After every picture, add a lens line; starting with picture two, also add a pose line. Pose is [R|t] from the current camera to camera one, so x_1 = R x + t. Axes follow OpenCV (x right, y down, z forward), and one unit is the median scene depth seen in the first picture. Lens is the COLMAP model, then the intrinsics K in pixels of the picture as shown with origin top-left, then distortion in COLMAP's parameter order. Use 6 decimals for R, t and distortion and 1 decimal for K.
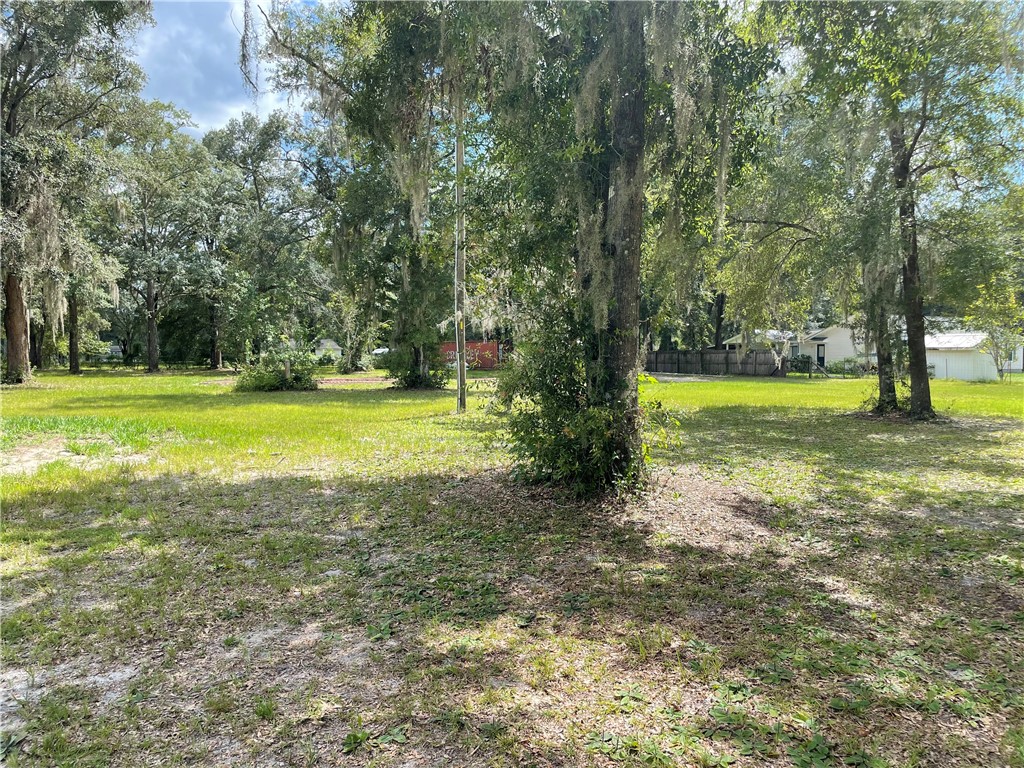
lens RADIAL K [[776.1, 0, 509.9], [0, 776.1, 383.4], [0, 0, 1]] dist [0.004809, -0.069821]
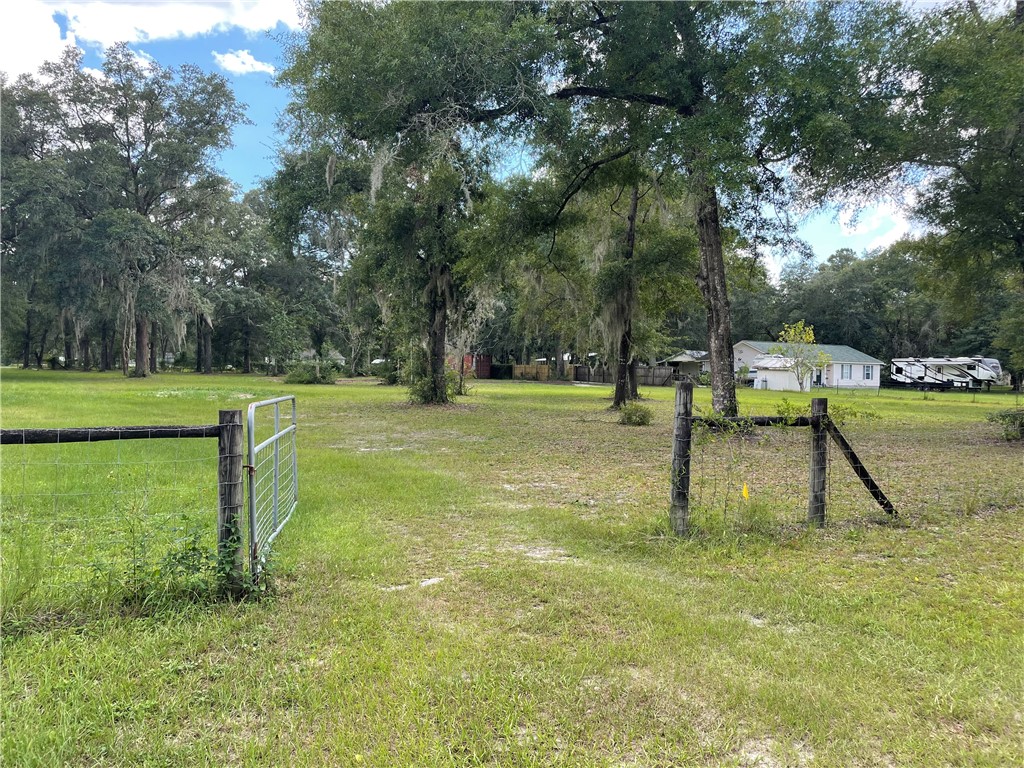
lens RADIAL K [[776.1, 0, 514.1], [0, 776.1, 383.8], [0, 0, 1]] dist [0.004809, -0.069821]
pose [[0.999761, 0.021622, 0.003280, 0.084458], [-0.021578, 0.999686, -0.012759, 0.012679], [-0.003555, 0.012685, 0.999913, -0.428448]]
